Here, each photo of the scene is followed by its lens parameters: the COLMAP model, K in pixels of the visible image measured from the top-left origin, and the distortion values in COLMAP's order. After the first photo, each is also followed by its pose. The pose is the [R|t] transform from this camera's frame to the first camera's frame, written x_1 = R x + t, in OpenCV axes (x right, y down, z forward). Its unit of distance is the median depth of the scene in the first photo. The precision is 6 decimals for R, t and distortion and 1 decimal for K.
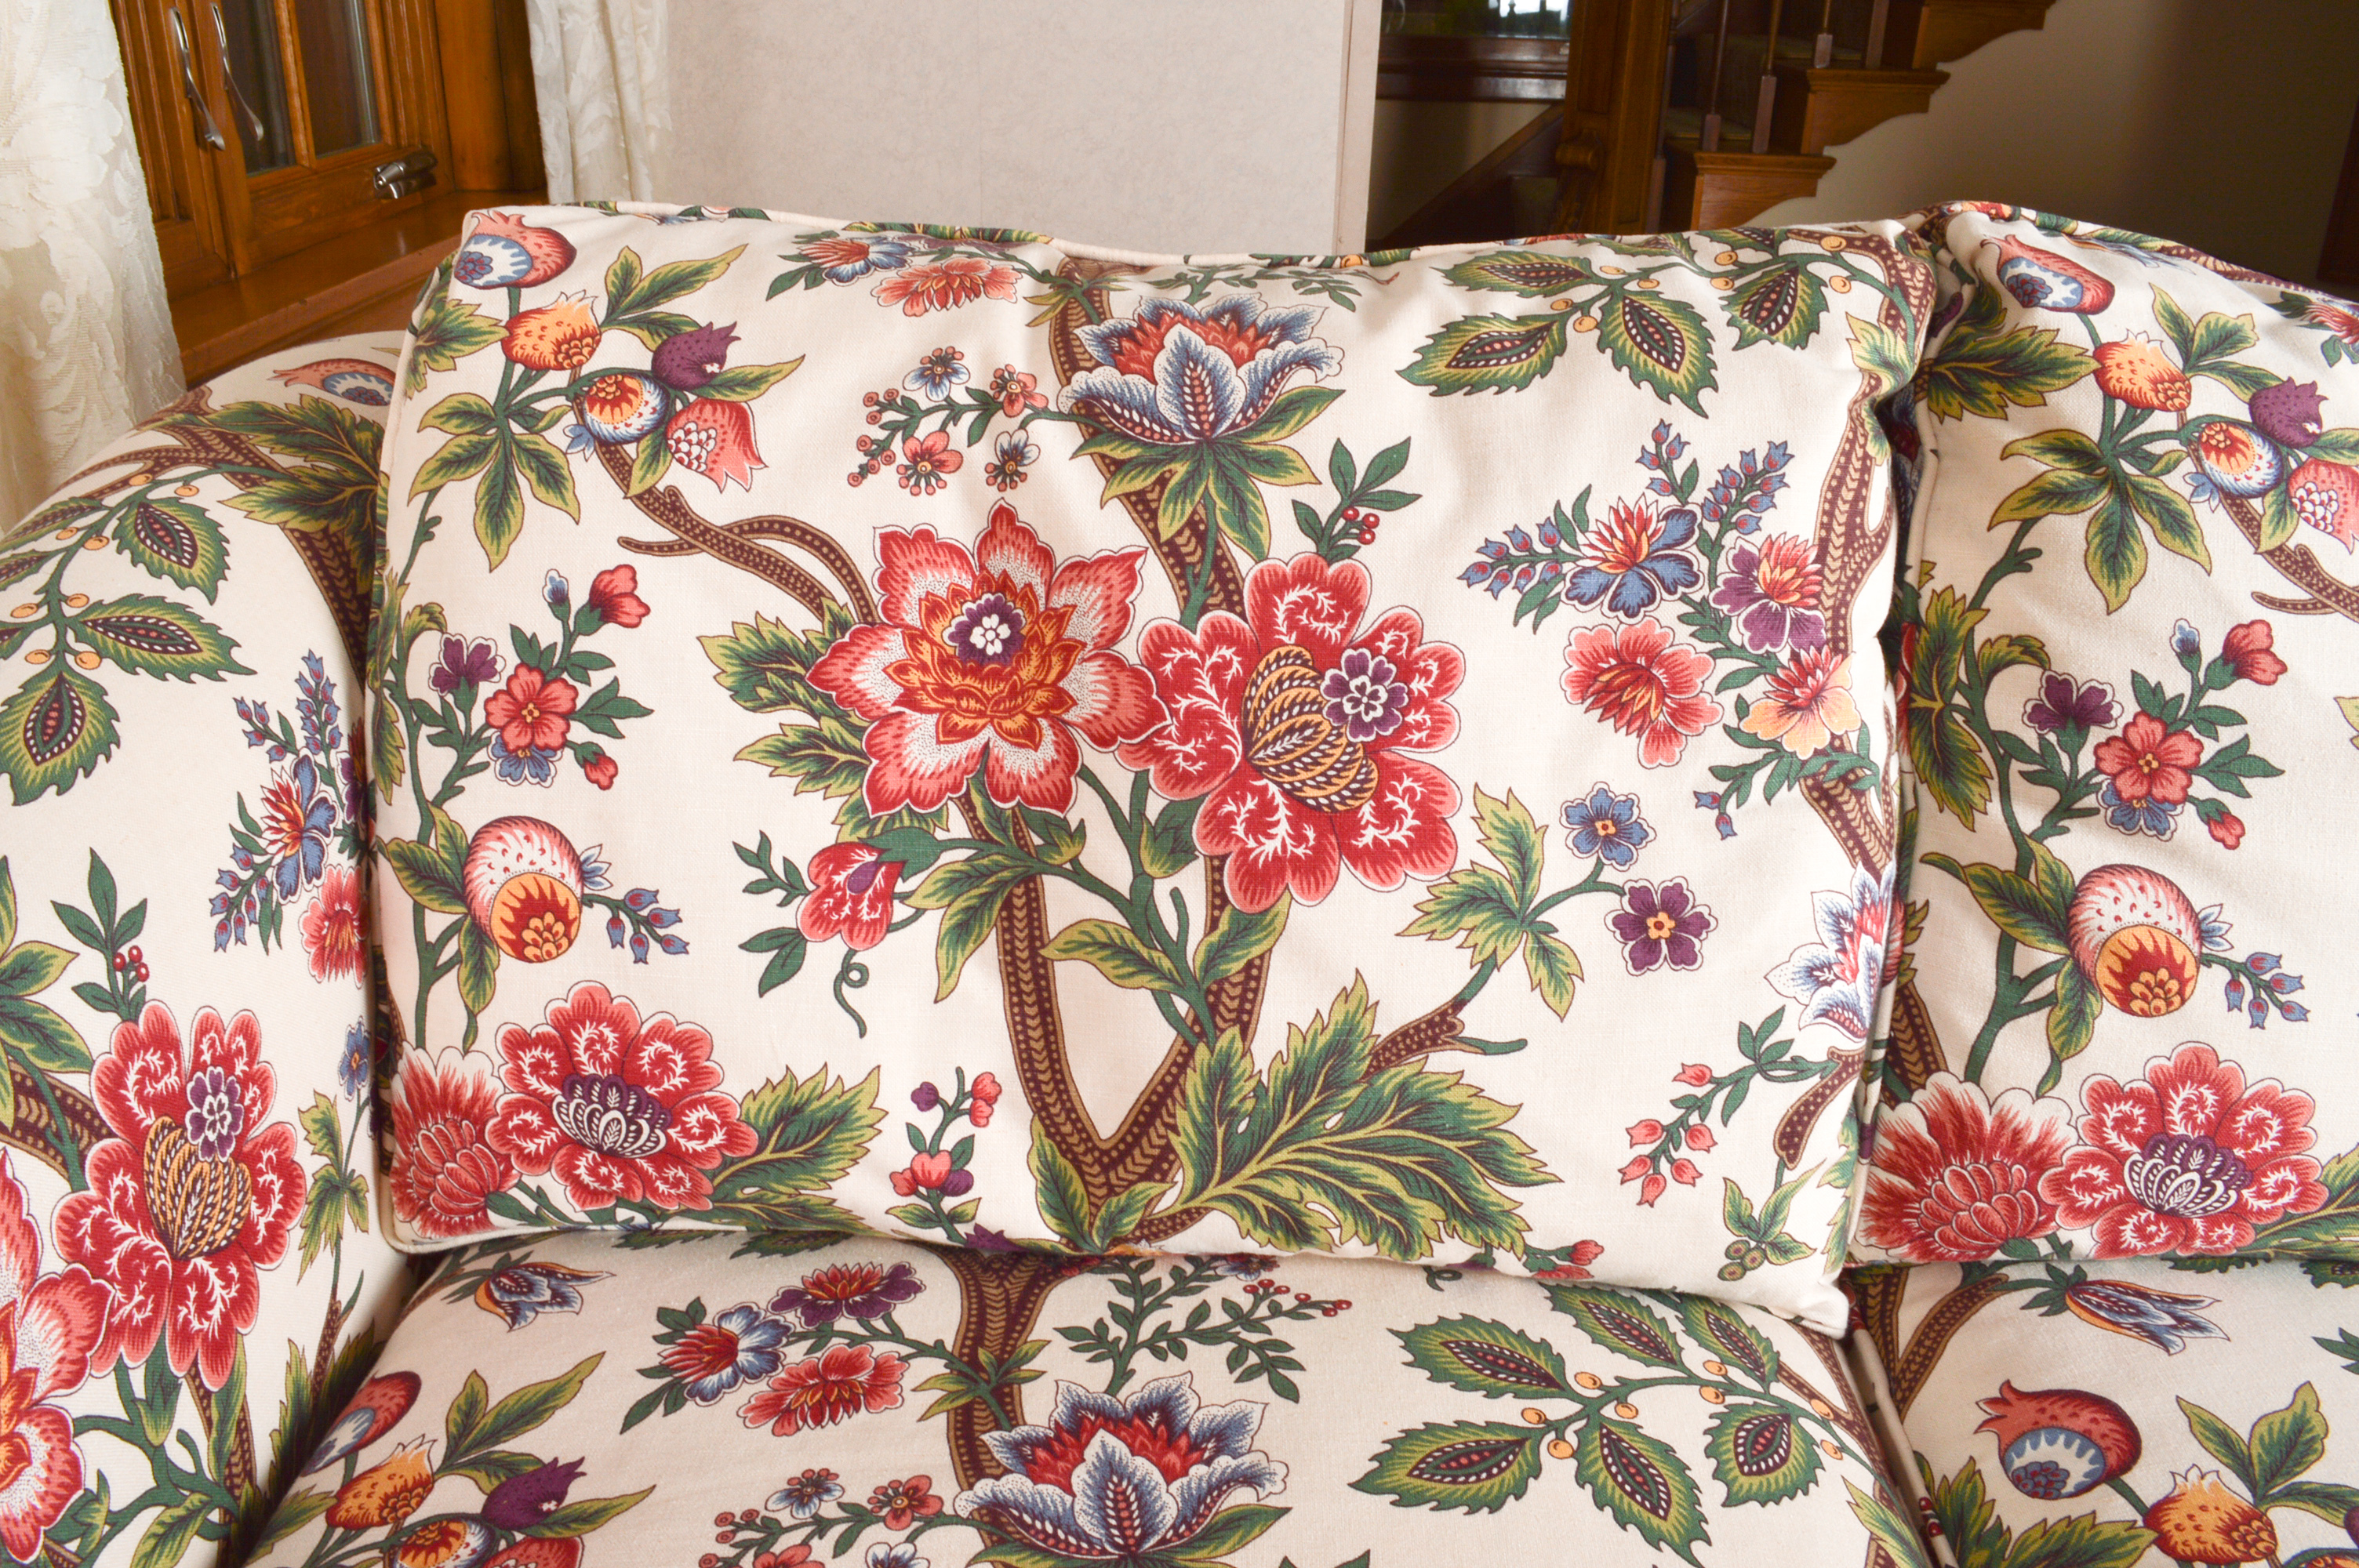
lens RADIAL K [[1874.4, 0, 1165.5], [0, 1874.4, 775.7], [0, 0, 1]] dist [-0.088352, 0.014221]
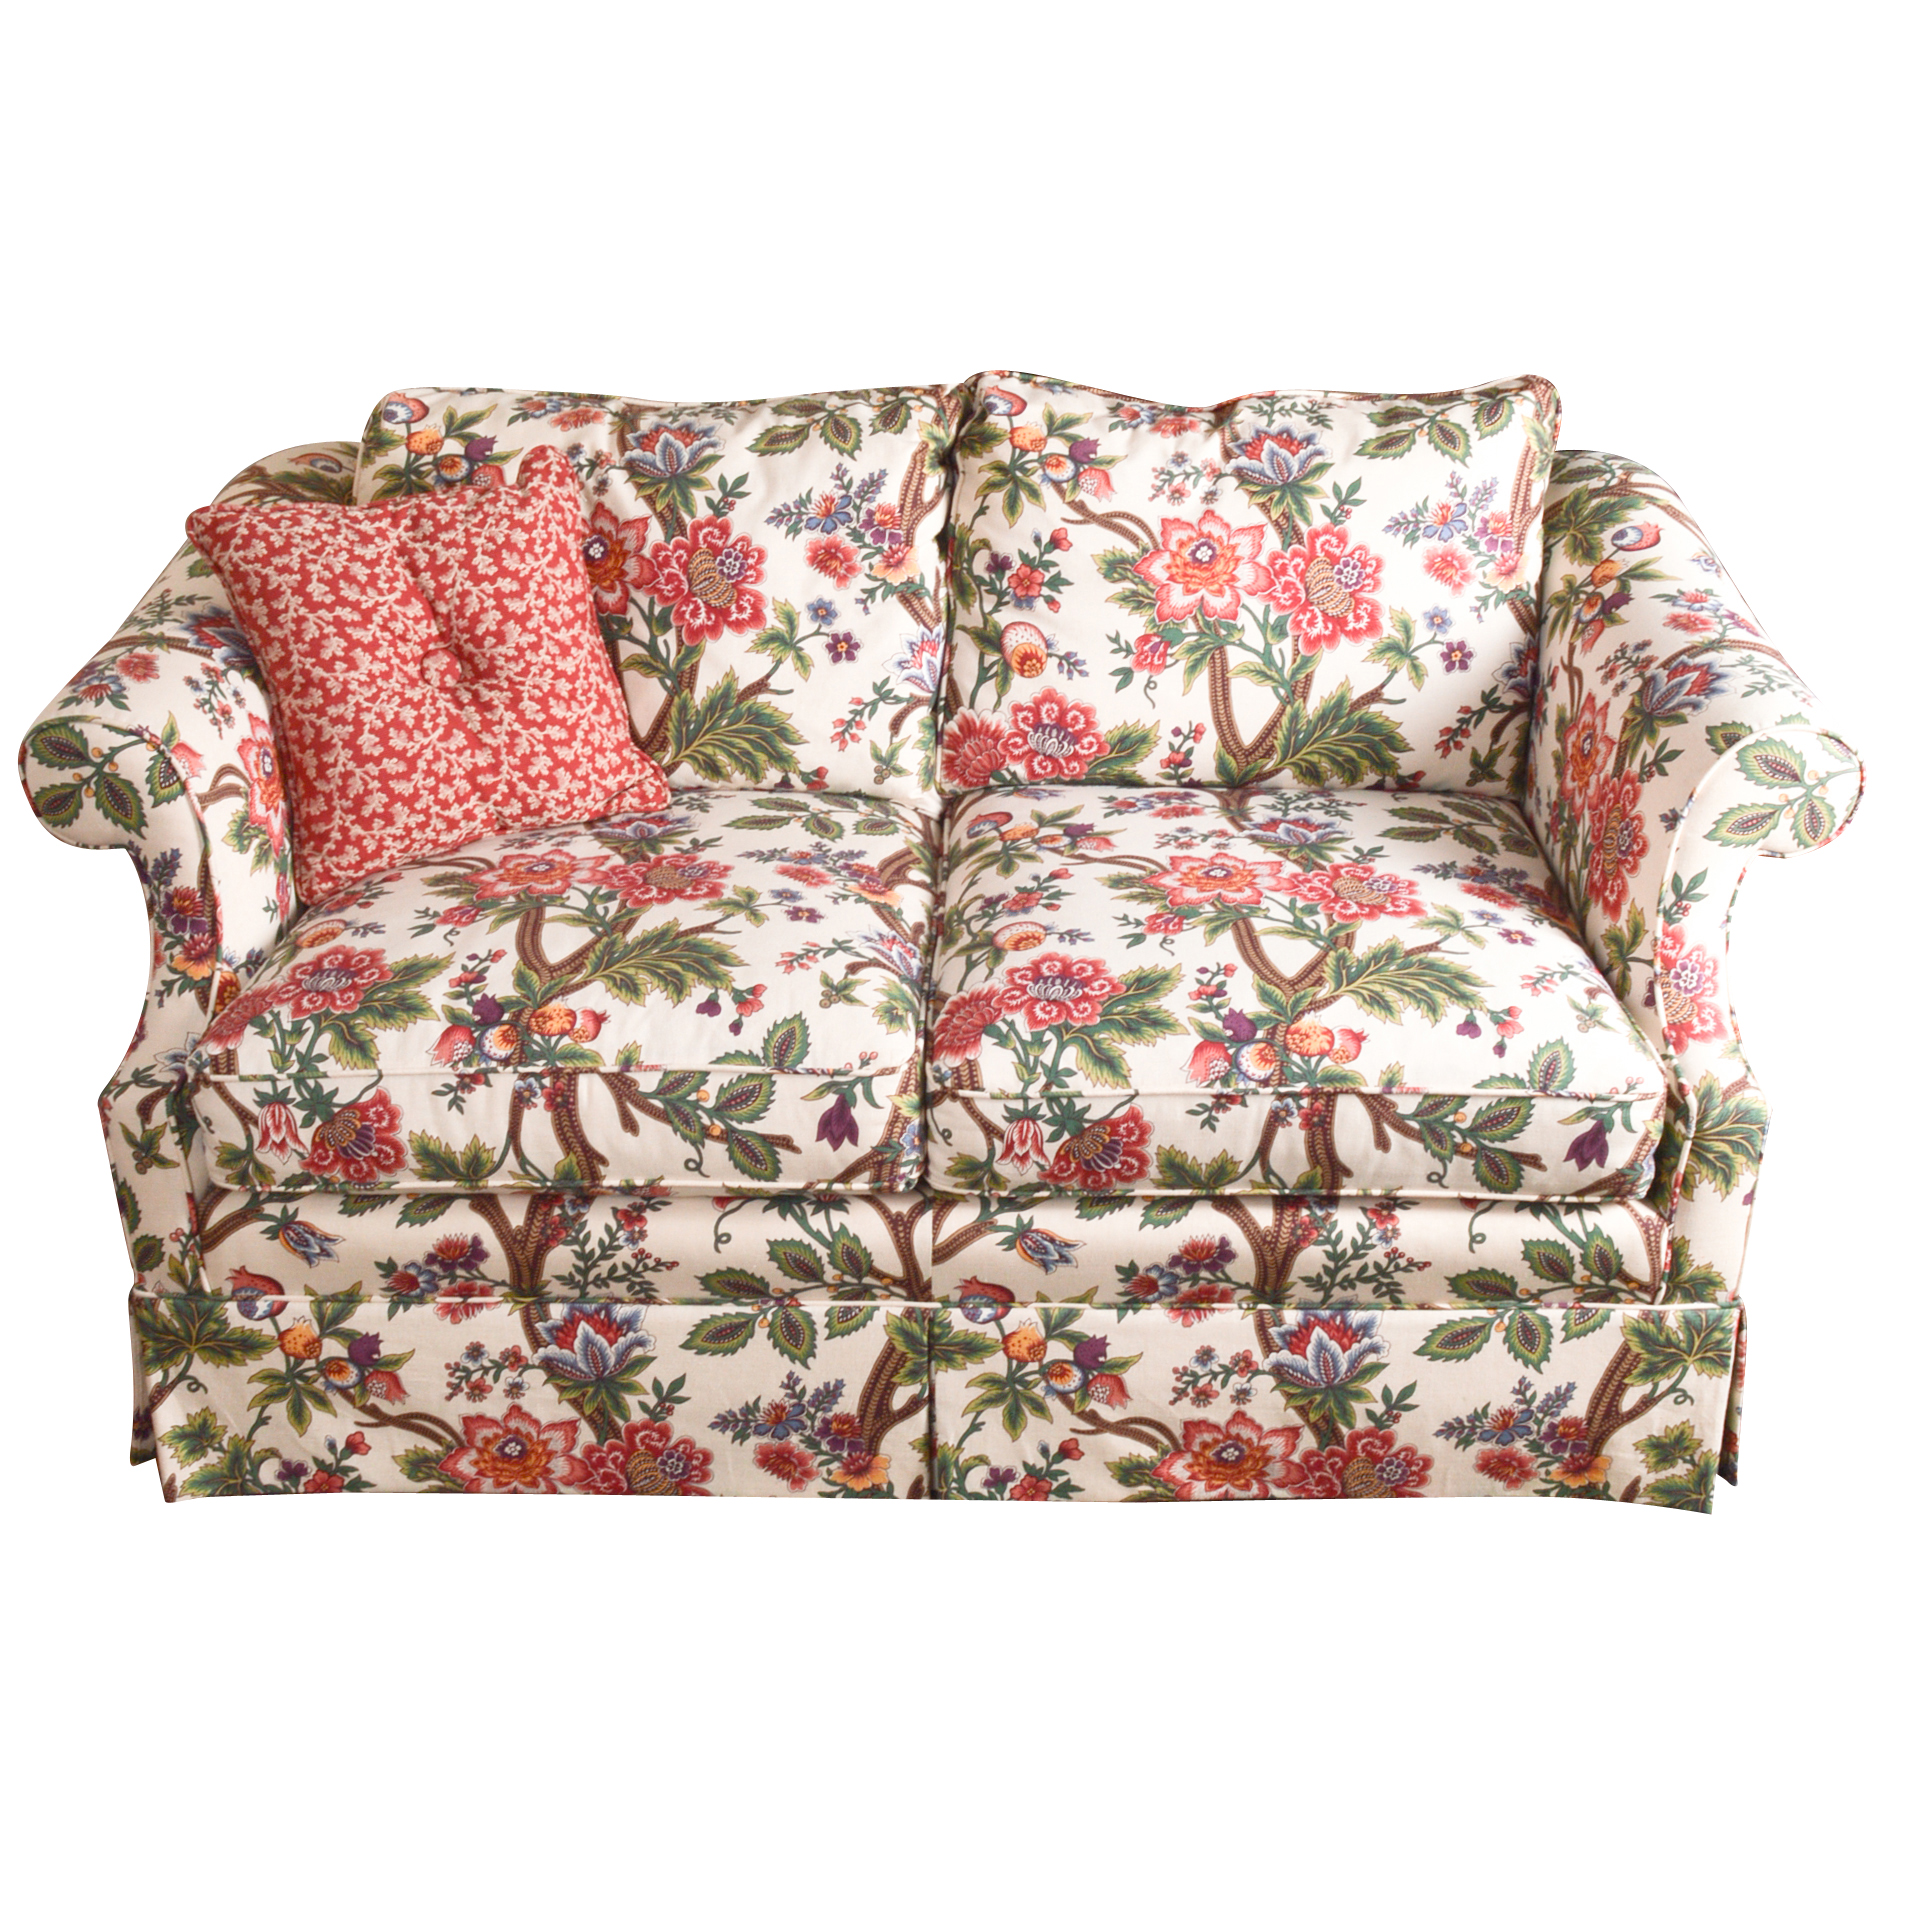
lens RADIAL K [[2407.2, 0, 945.8], [0, 2407.2, 959.8], [0, 0, 1]] dist [-0.073071, -0.043041]
pose [[0.999610, -0.025418, 0.011584, 0.355105], [0.025538, 0.999621, -0.010306, 0.563380], [-0.011318, 0.010598, 0.999880, -2.448049]]
